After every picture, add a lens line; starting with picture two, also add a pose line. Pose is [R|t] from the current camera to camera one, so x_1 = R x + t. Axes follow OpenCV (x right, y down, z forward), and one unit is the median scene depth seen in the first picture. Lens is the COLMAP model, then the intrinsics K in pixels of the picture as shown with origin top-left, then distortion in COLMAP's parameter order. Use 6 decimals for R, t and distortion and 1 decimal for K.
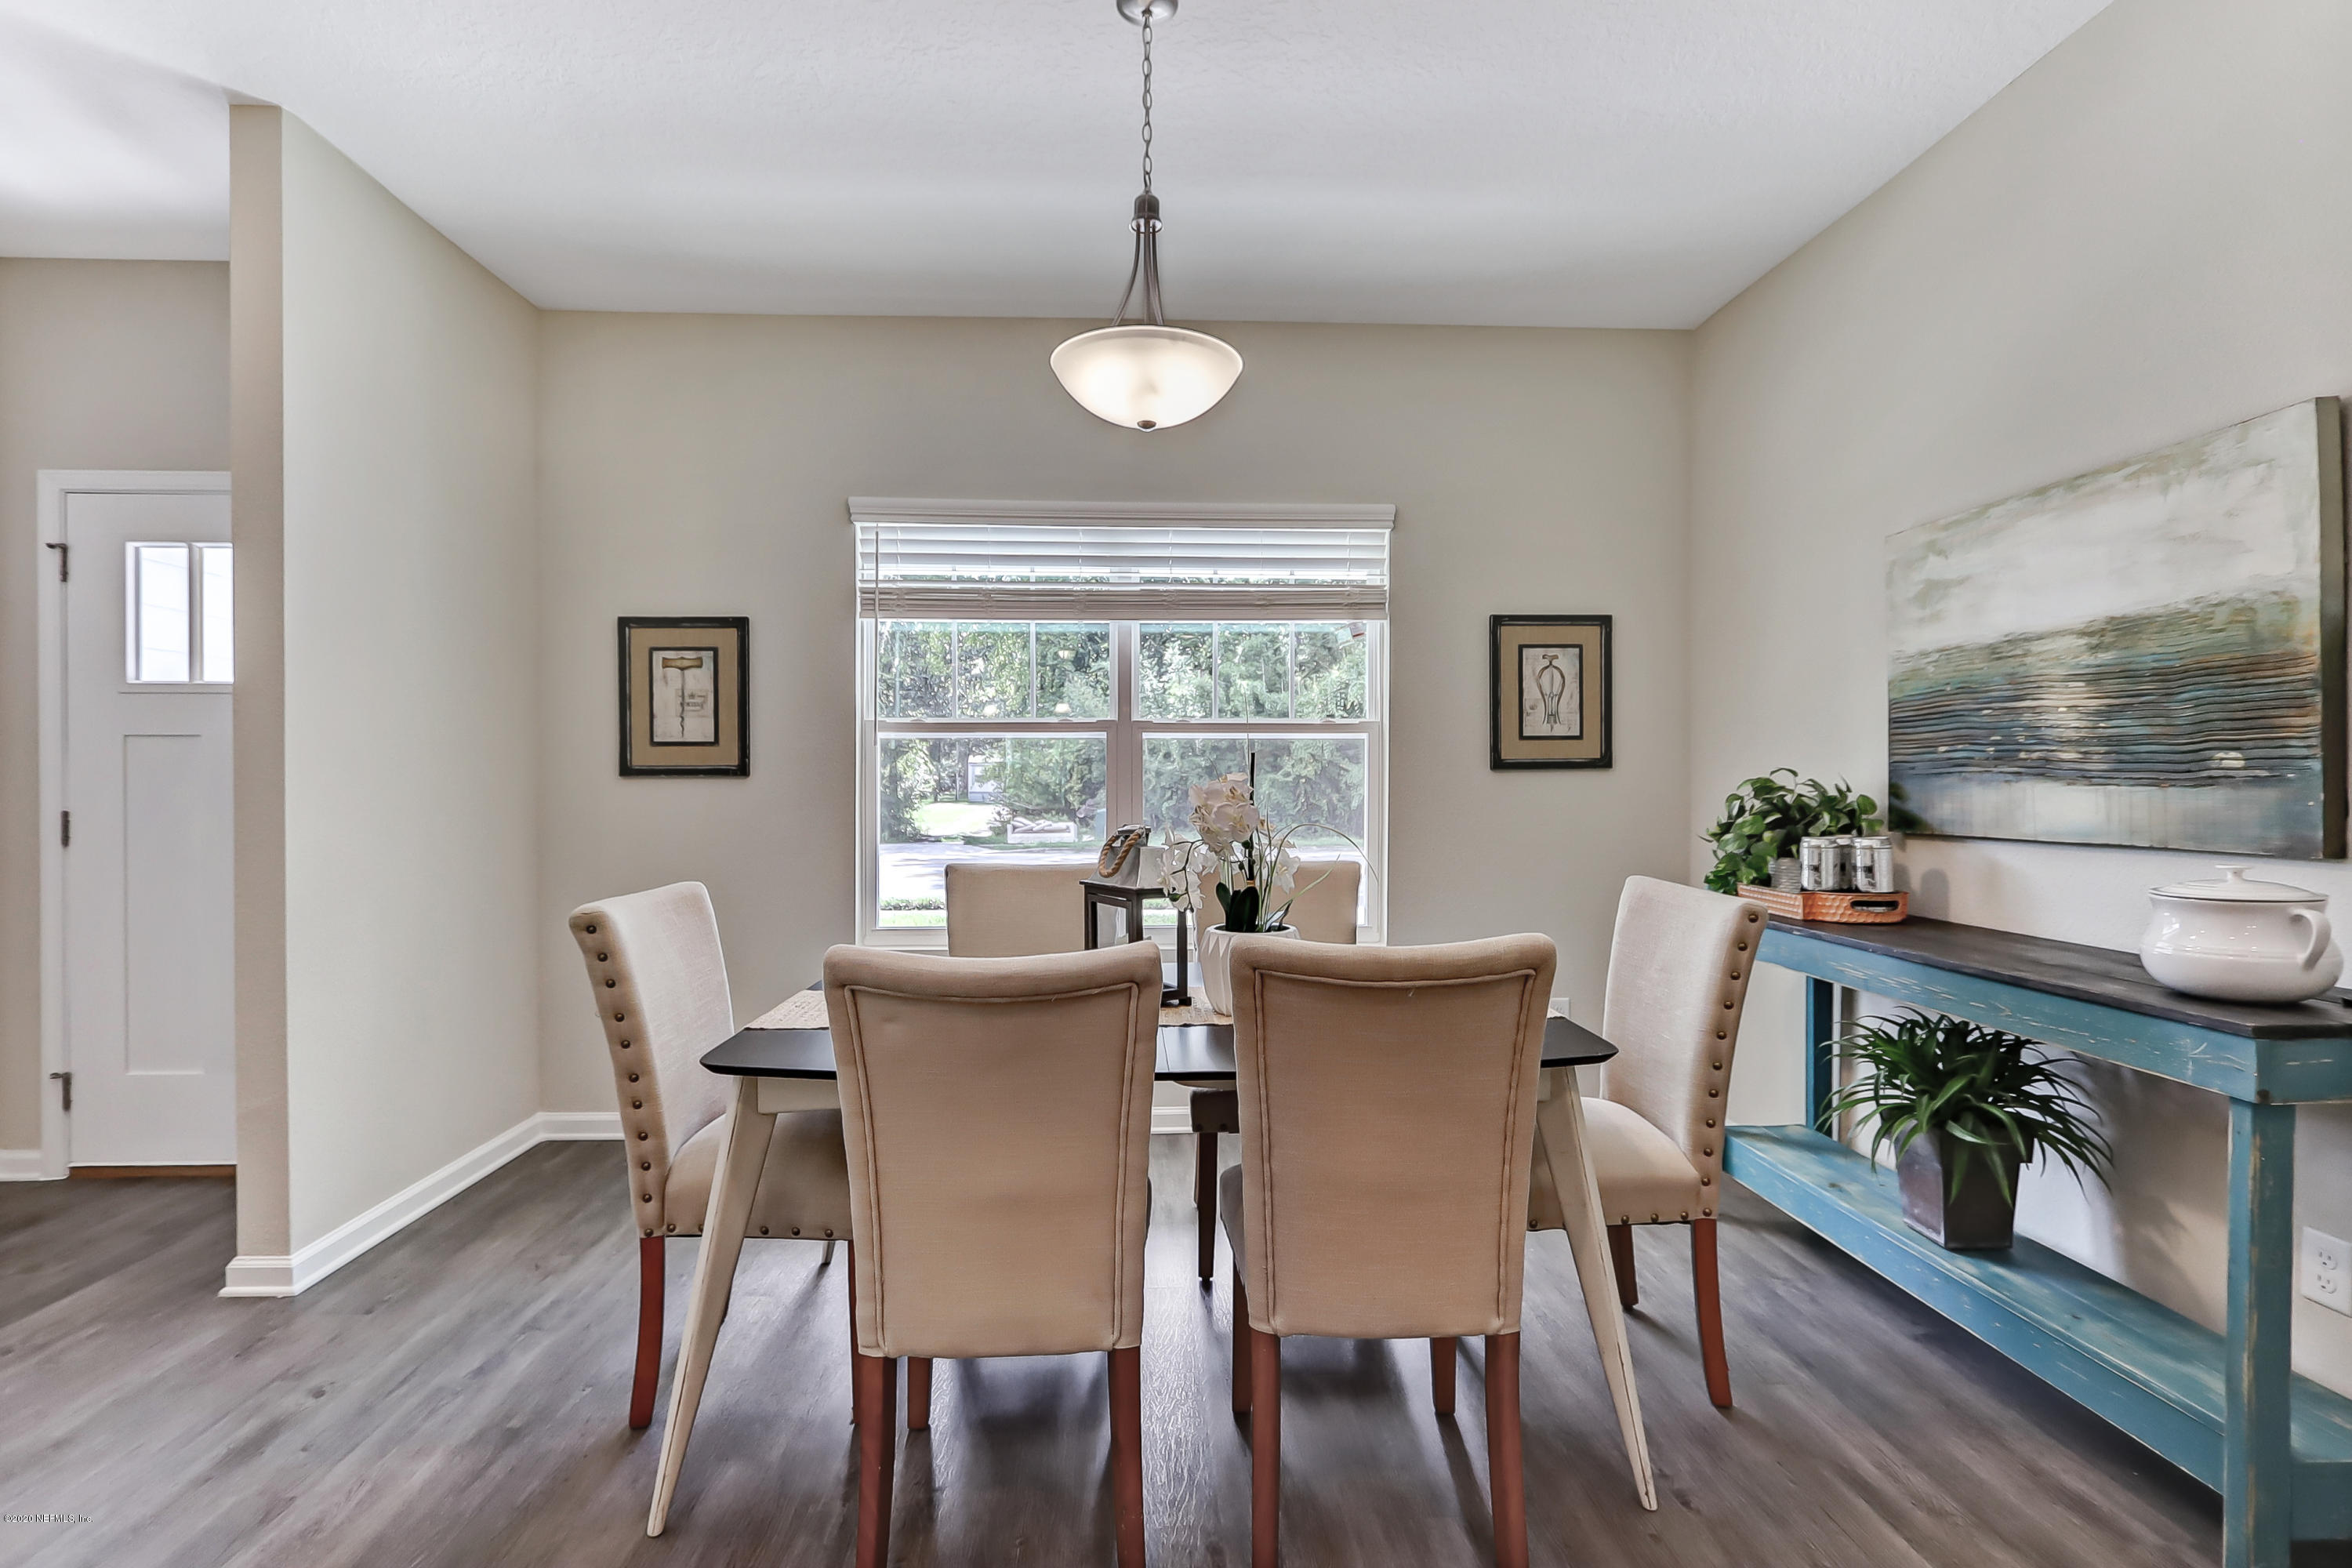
lens RADIAL K [[1096.7, 0, 1161.1], [0, 1096.7, 777.6], [0, 0, 1]] dist [-0.001687, 0.000245]
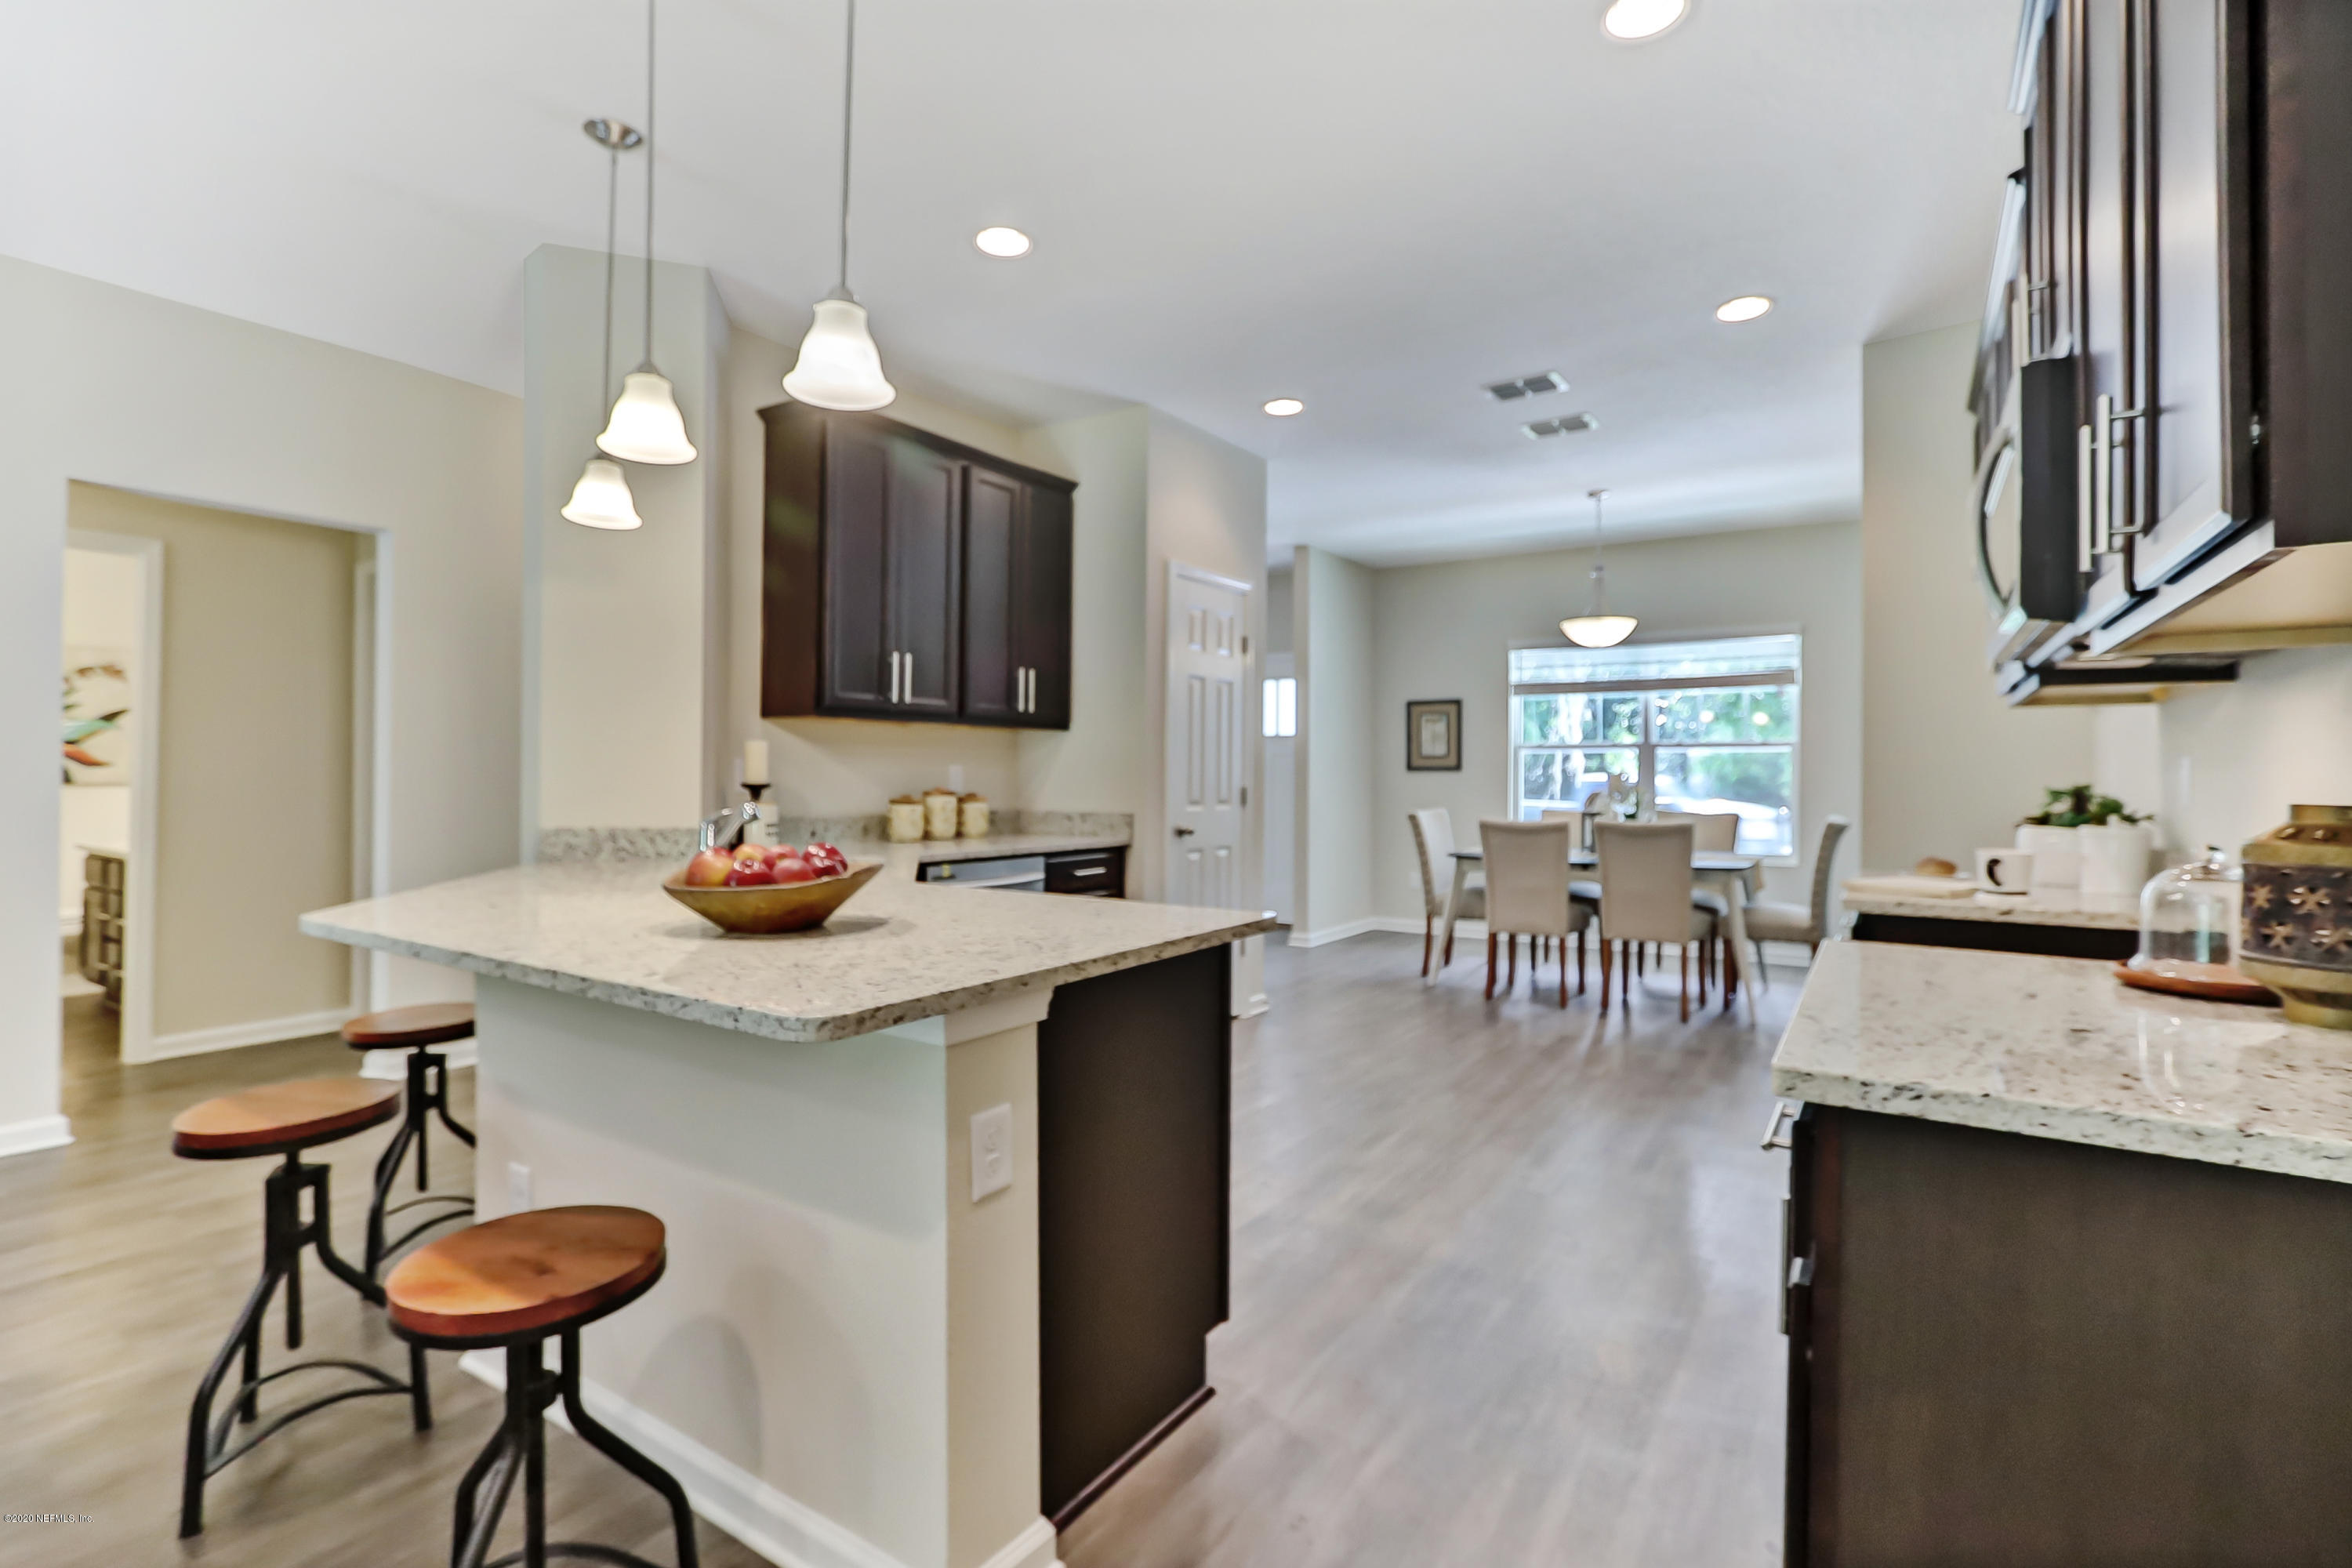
lens RADIAL K [[1096.7, 0, 1161.1], [0, 1096.7, 777.6], [0, 0, 1]] dist [-0.001687, 0.000245]
pose [[0.808974, 0.006869, -0.587805, 0.608985], [-0.001253, 0.999950, 0.009960, -0.012287], [0.587843, -0.007321, 0.808942, -1.608107]]
